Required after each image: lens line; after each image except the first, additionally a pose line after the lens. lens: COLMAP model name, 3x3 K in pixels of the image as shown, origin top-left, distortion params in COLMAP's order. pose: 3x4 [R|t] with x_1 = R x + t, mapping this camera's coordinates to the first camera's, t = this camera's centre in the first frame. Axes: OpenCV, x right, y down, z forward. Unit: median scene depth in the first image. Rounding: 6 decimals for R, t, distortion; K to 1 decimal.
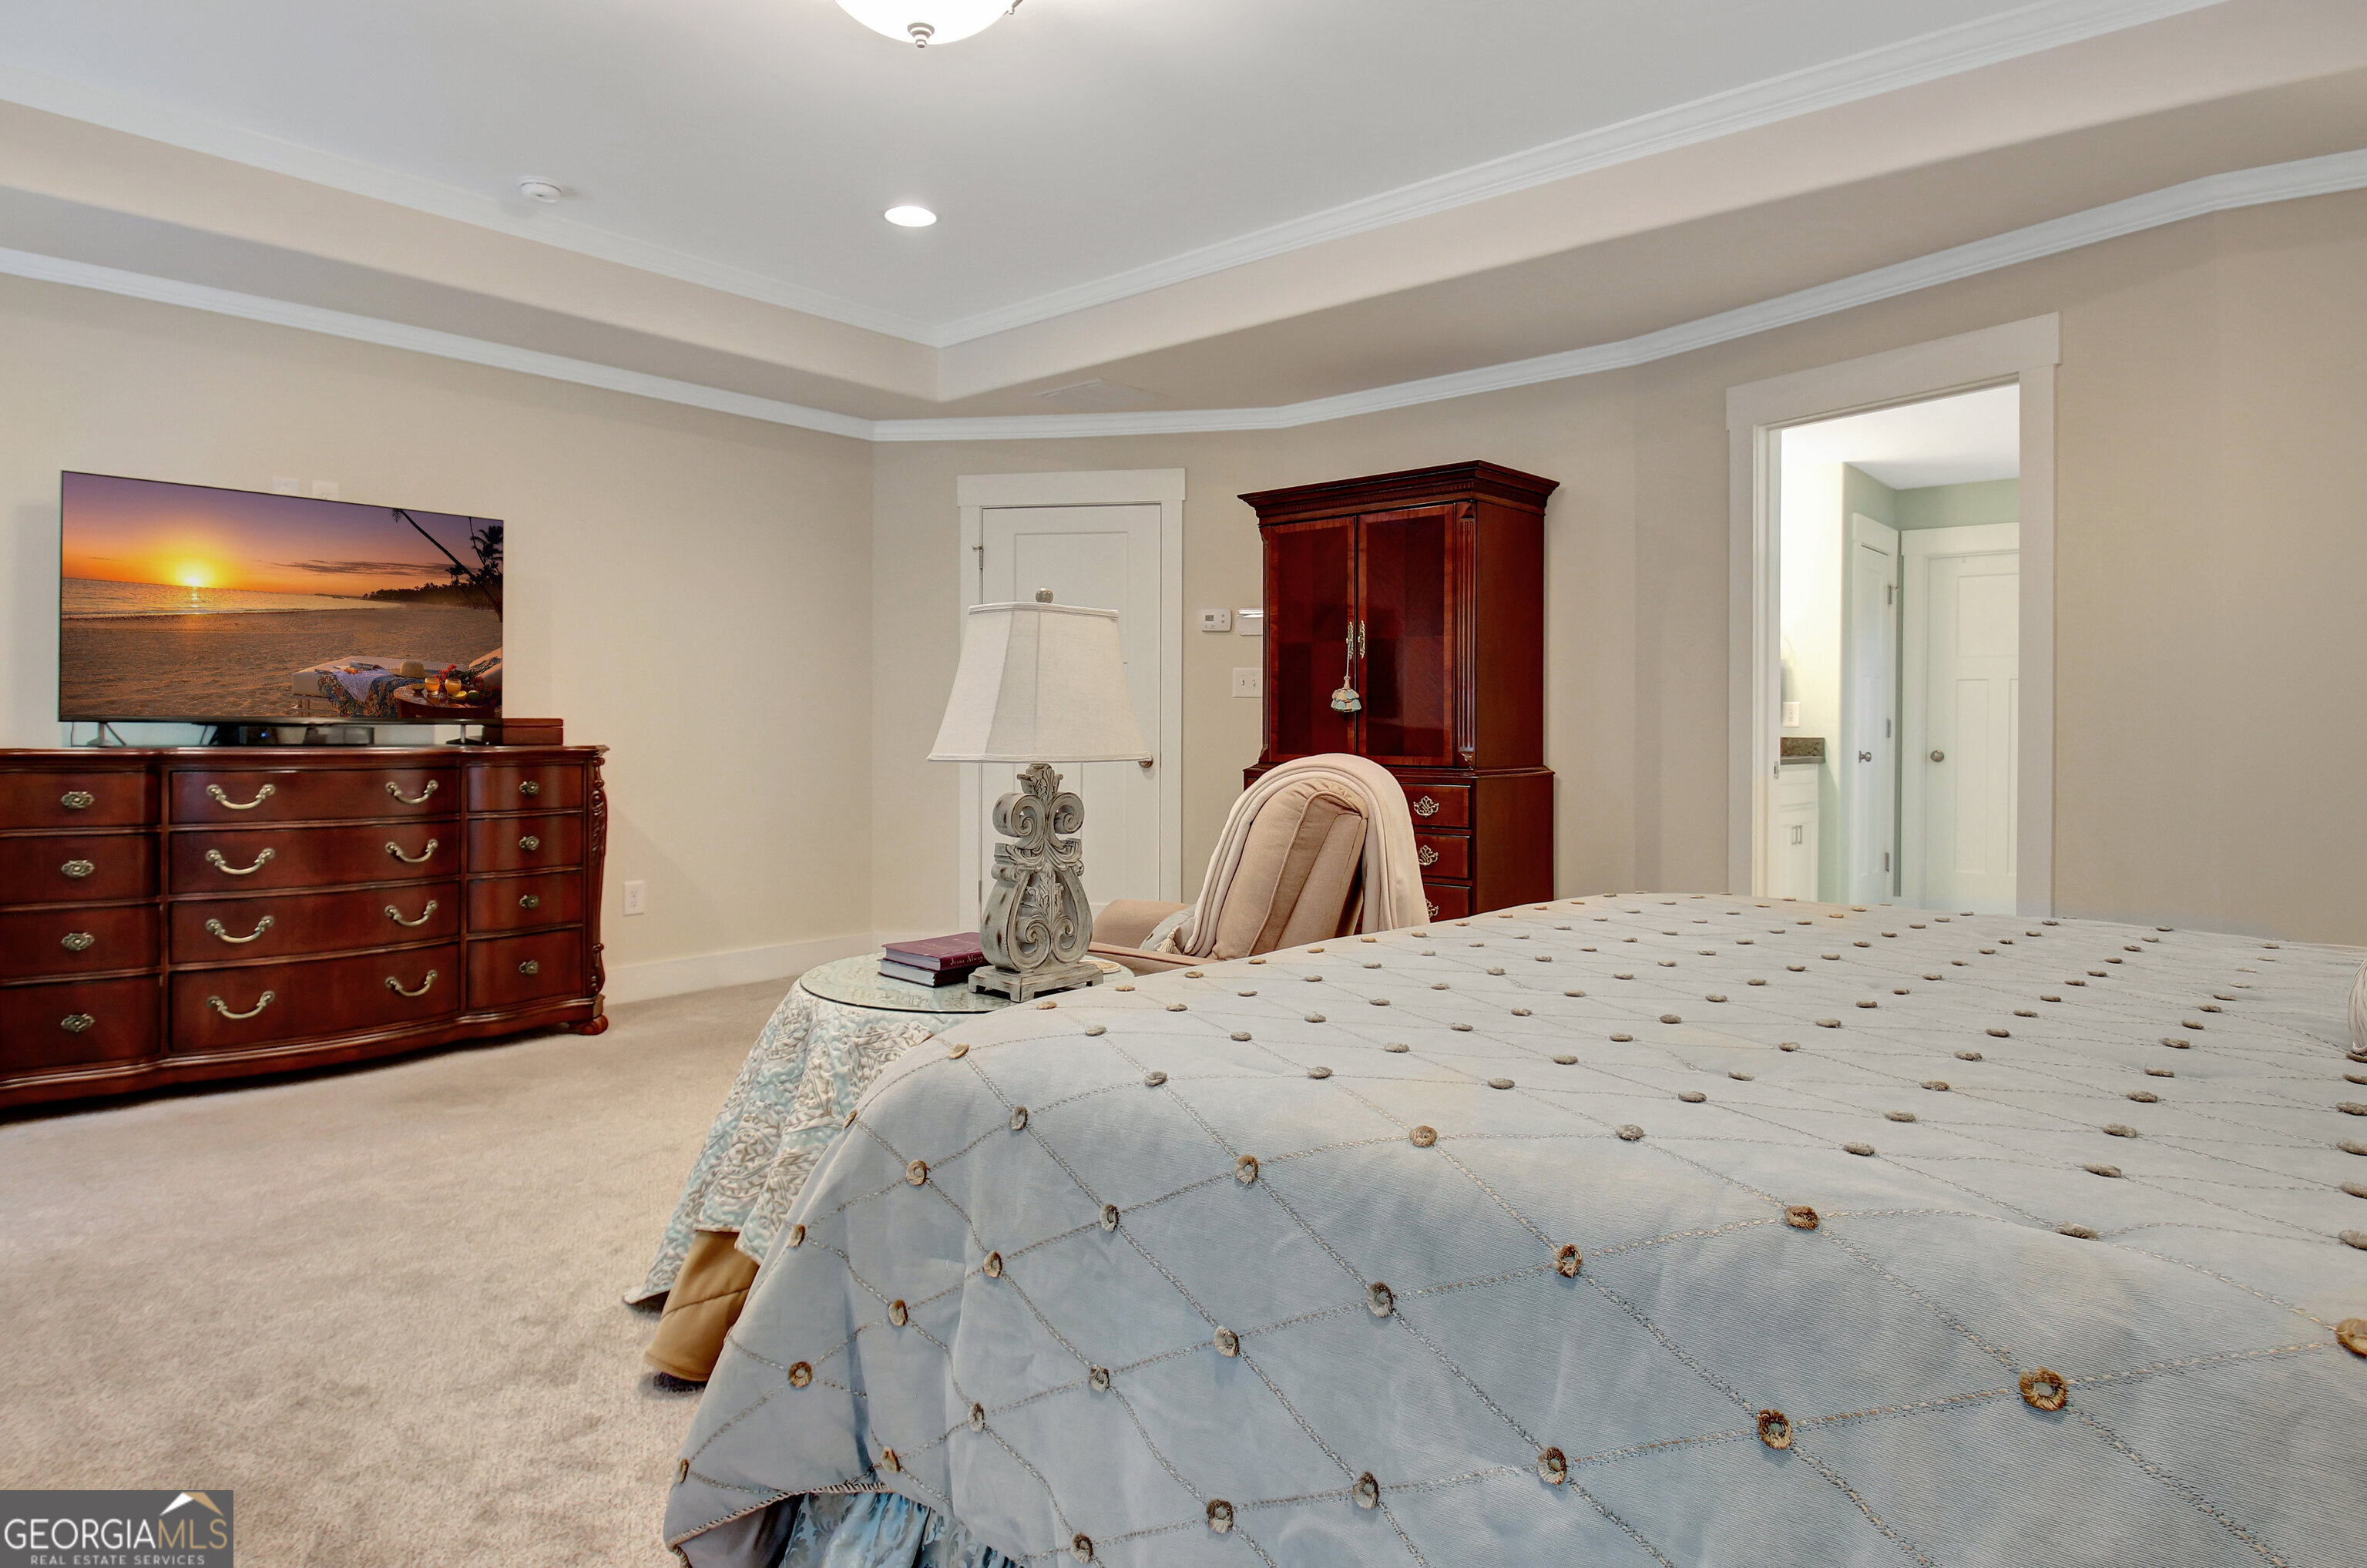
lens RADIAL K [[1317.9, 0, 1188.7], [0, 1317.9, 703.3], [0, 0, 1]] dist [0.019873, -0.023101]
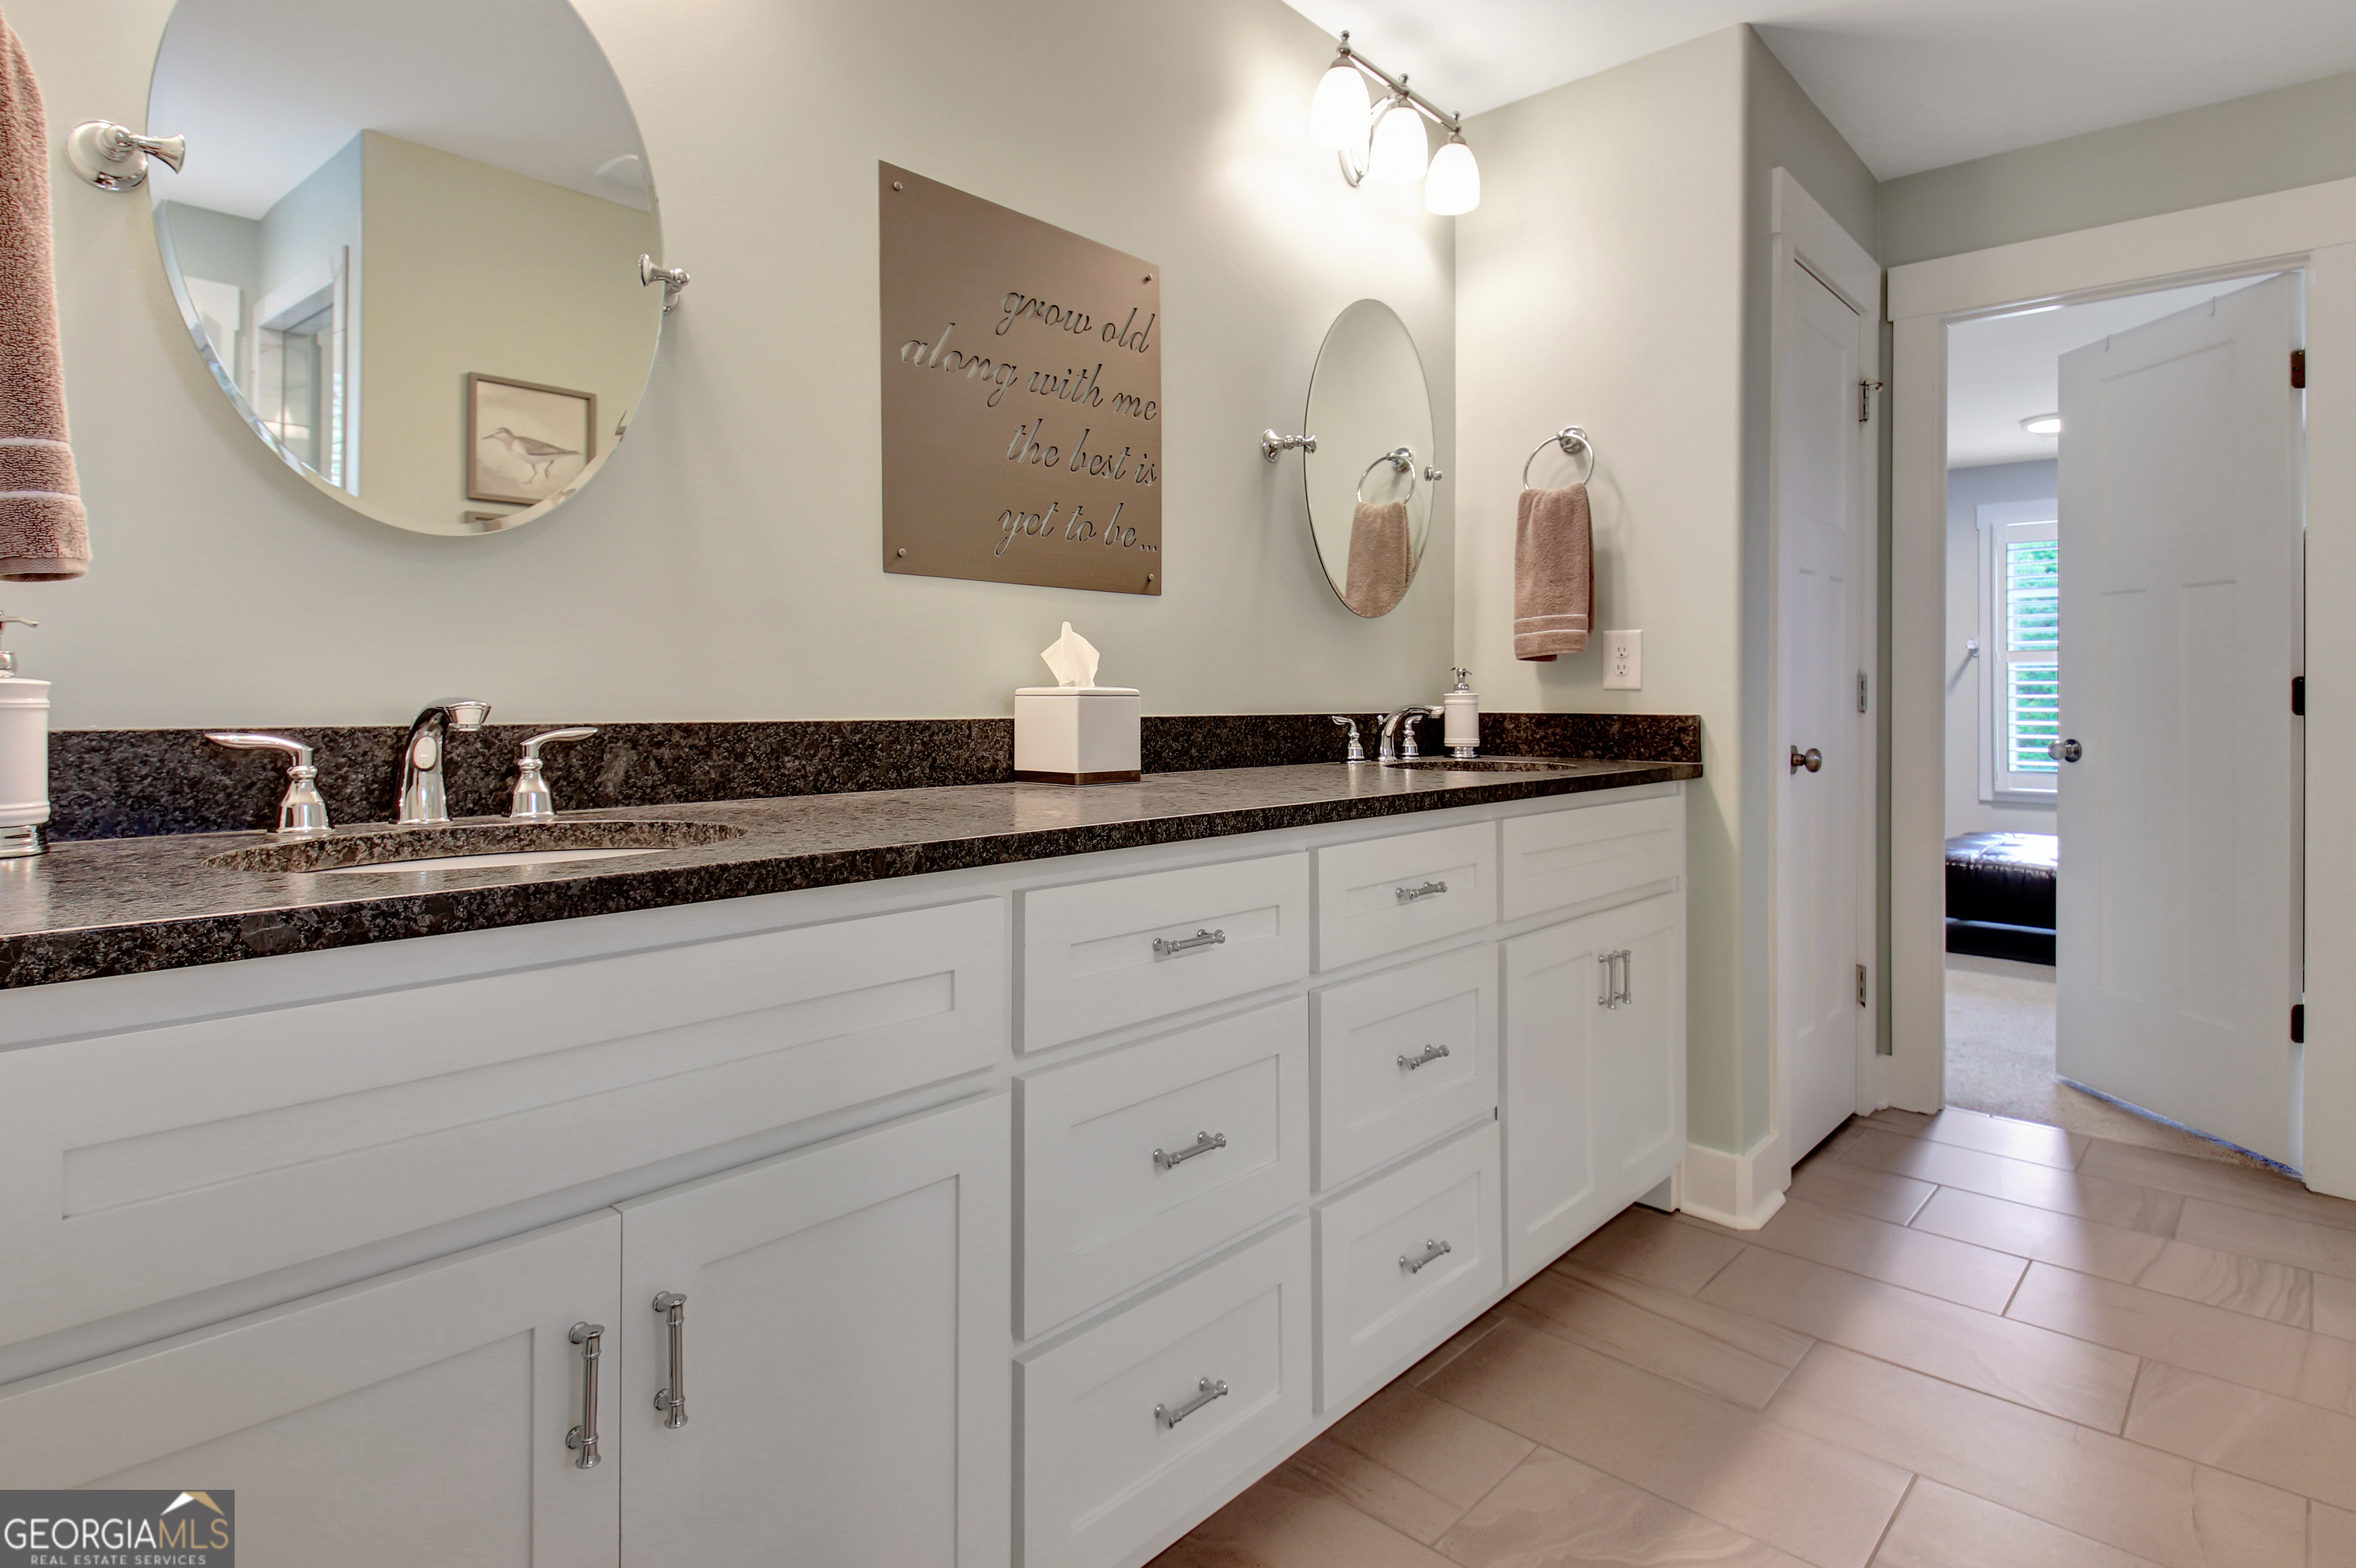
lens RADIAL K [[1238.3, 0, 1164.6], [0, 1238.3, 694.2], [0, 0, 1]] dist [0.053437, -0.037618]
pose [[0.999821, -0.010176, -0.015919, 0.317700], [0.010281, 0.999926, 0.006542, 0.015136], [0.015852, -0.006705, 0.999852, 0.605454]]
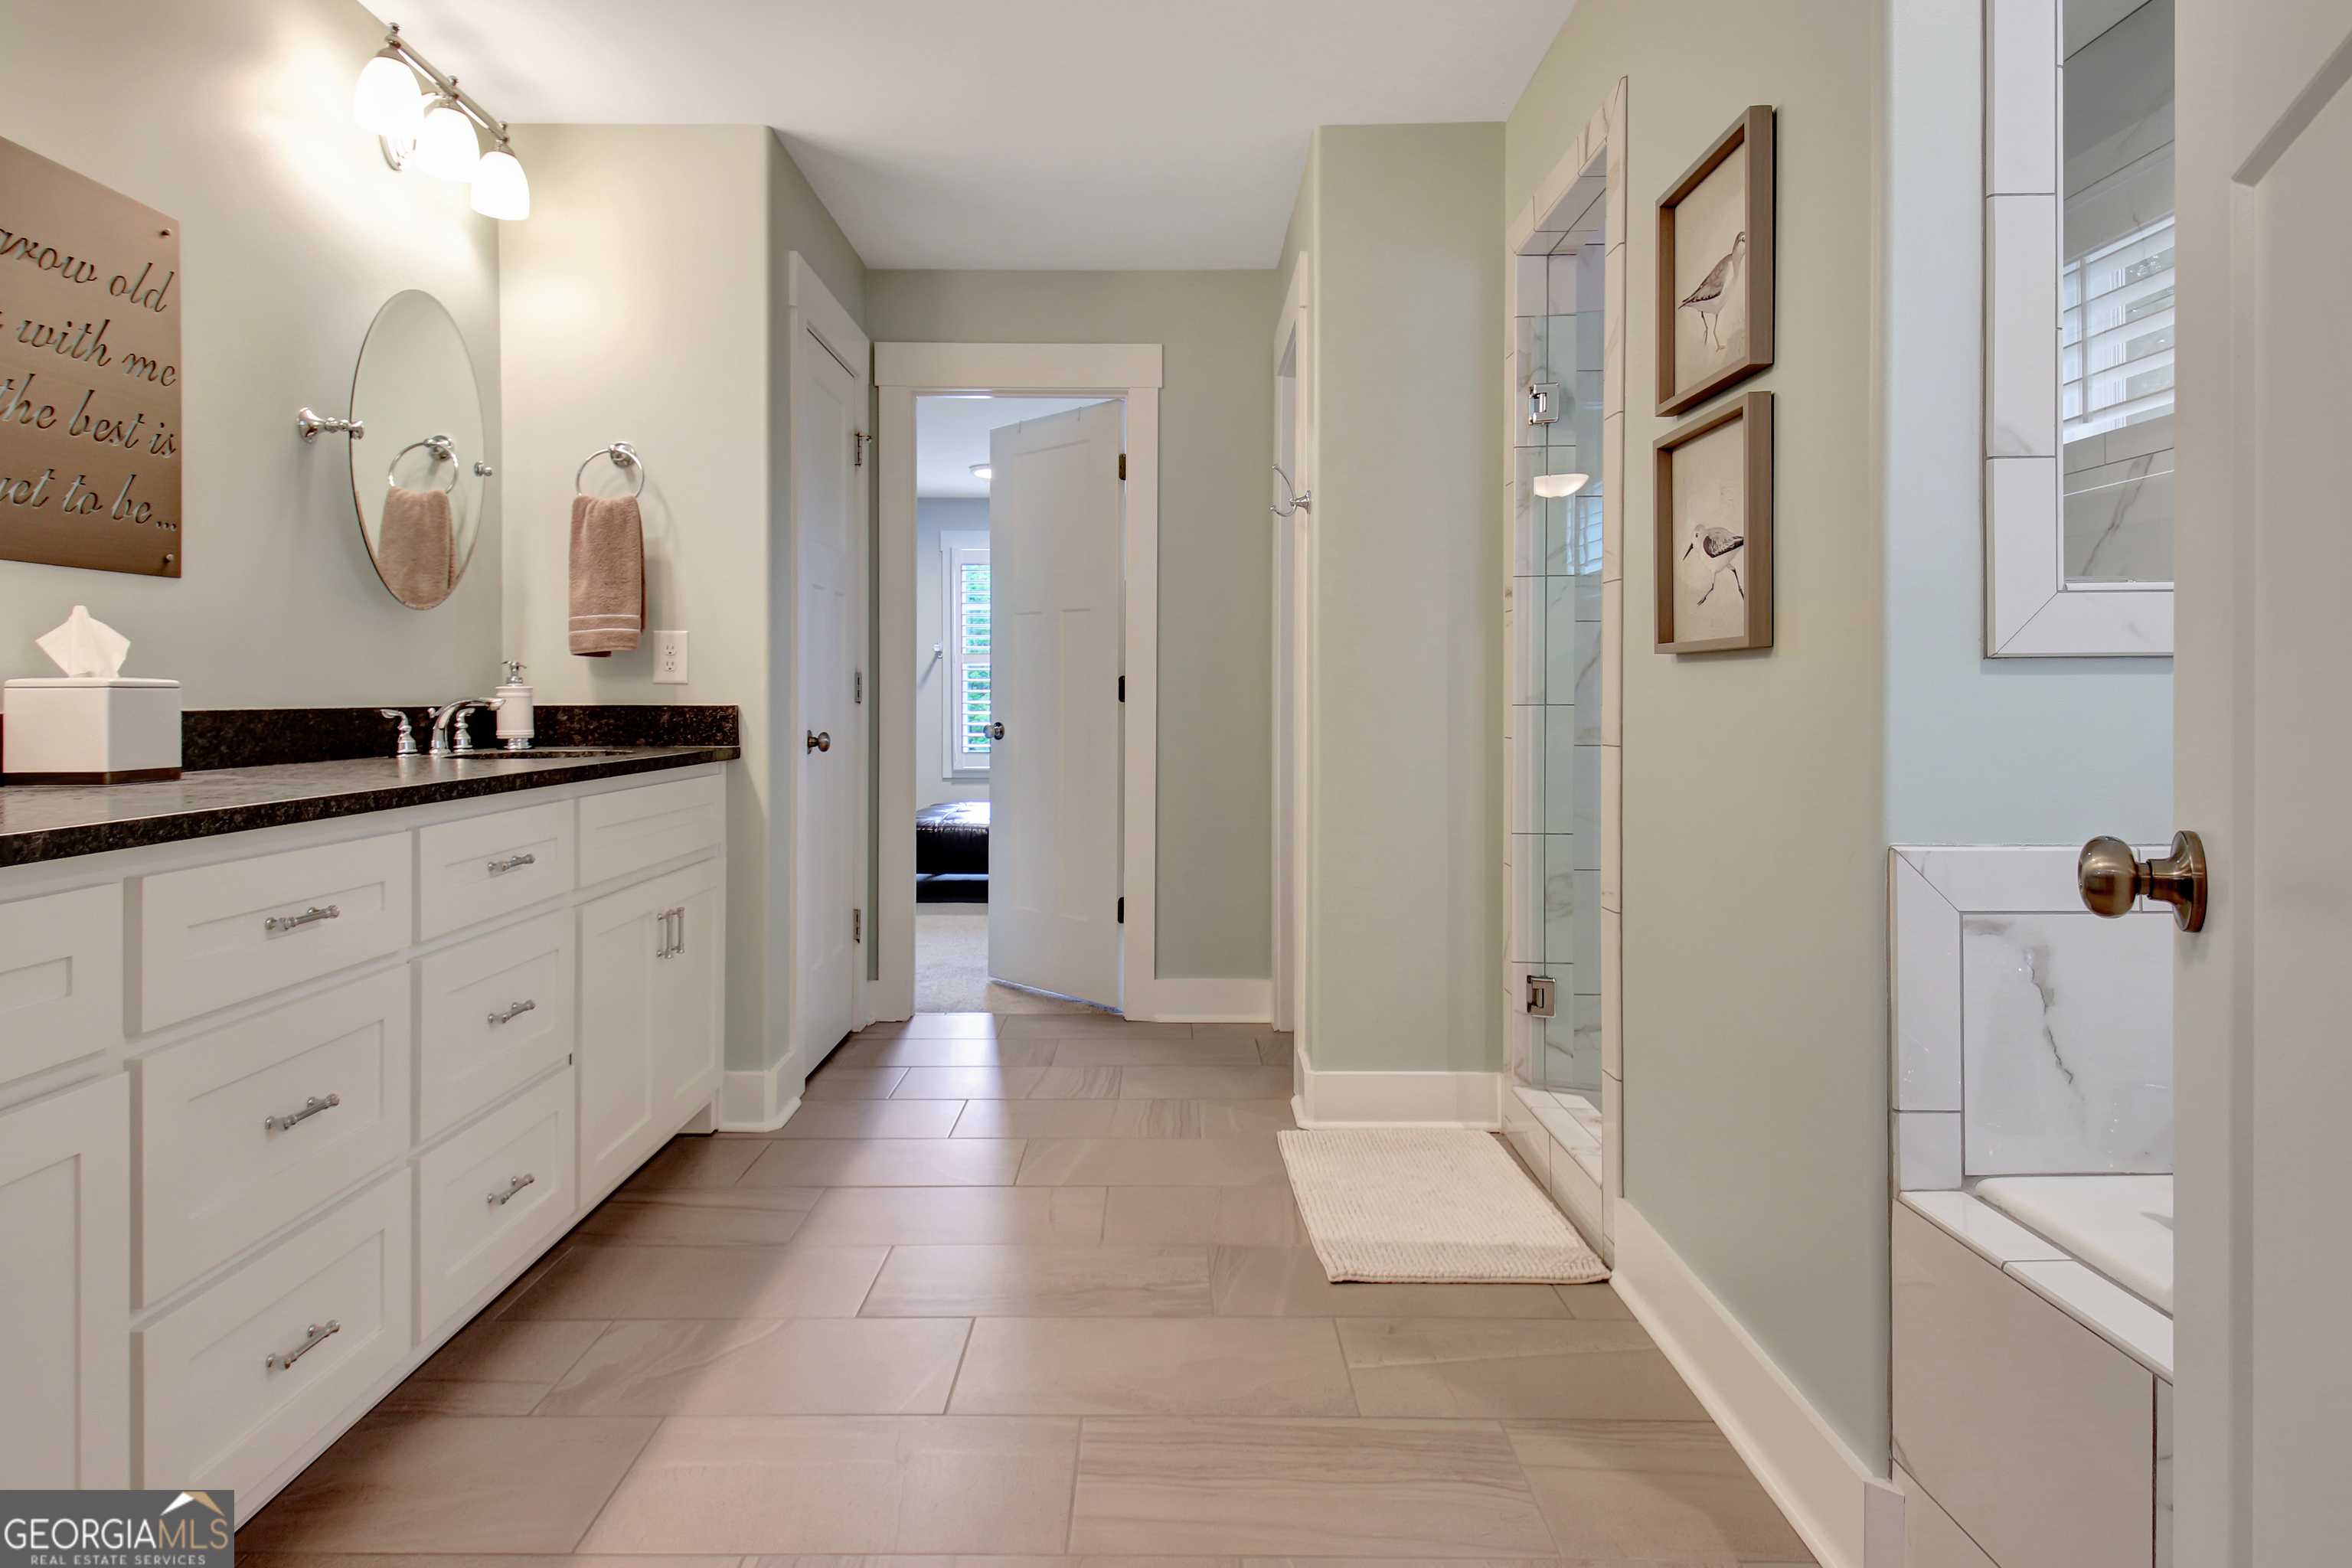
lens RADIAL K [[1309.5, 0, 1181.2], [0, 1309.5, 703.8], [0, 0, 1]] dist [0.019873, -0.023101]
pose [[0.740654, -0.016314, 0.671689, 0.277341], [0.001773, 0.999749, 0.022326, 0.014816], [-0.671884, -0.015345, 0.740497, 0.534839]]
